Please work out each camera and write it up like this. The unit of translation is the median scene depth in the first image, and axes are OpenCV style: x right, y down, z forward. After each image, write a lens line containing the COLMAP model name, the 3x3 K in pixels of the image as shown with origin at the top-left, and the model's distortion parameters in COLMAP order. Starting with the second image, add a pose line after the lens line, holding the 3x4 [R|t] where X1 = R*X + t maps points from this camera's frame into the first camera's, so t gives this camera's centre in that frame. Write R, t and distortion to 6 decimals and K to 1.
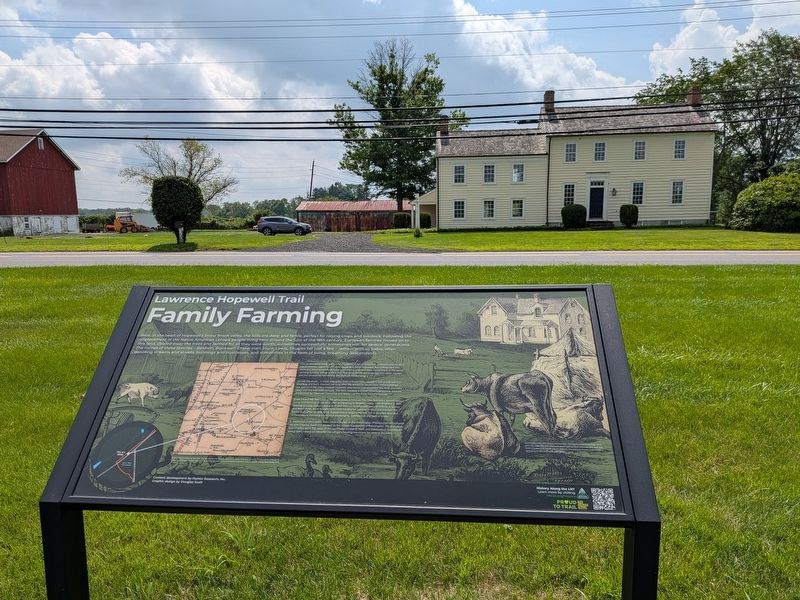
lens RADIAL K [[569.3, 0, 400.0], [0, 569.3, 300.0], [0, 0, 1]] dist [0.103322, -0.204308]
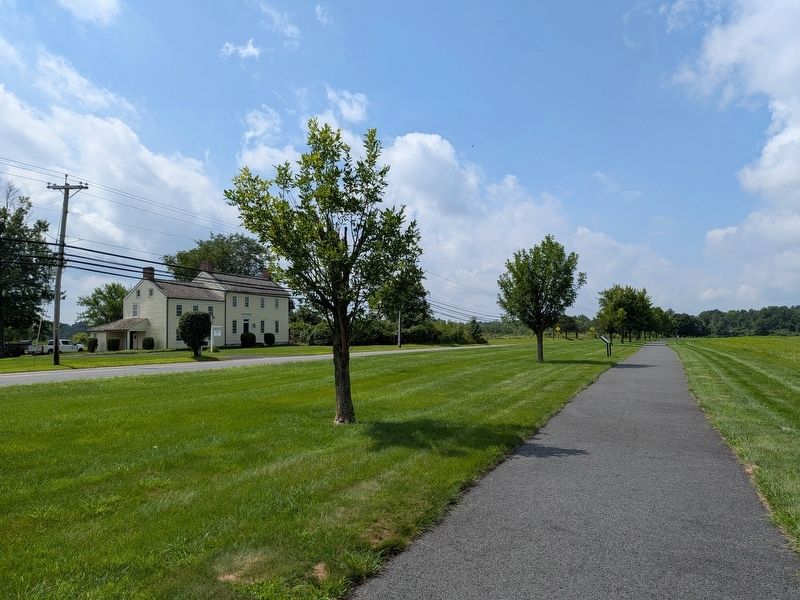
lens RADIAL K [[569.3, 0, 400.0], [0, 569.3, 300.0], [0, 0, 1]] dist [0.103322, -0.204308]
pose [[0.362393, 0.064478, 0.929792, -1.857342], [0.147300, 0.981104, -0.125448, 0.026090], [-0.920312, 0.182420, 0.346048, -0.005190]]
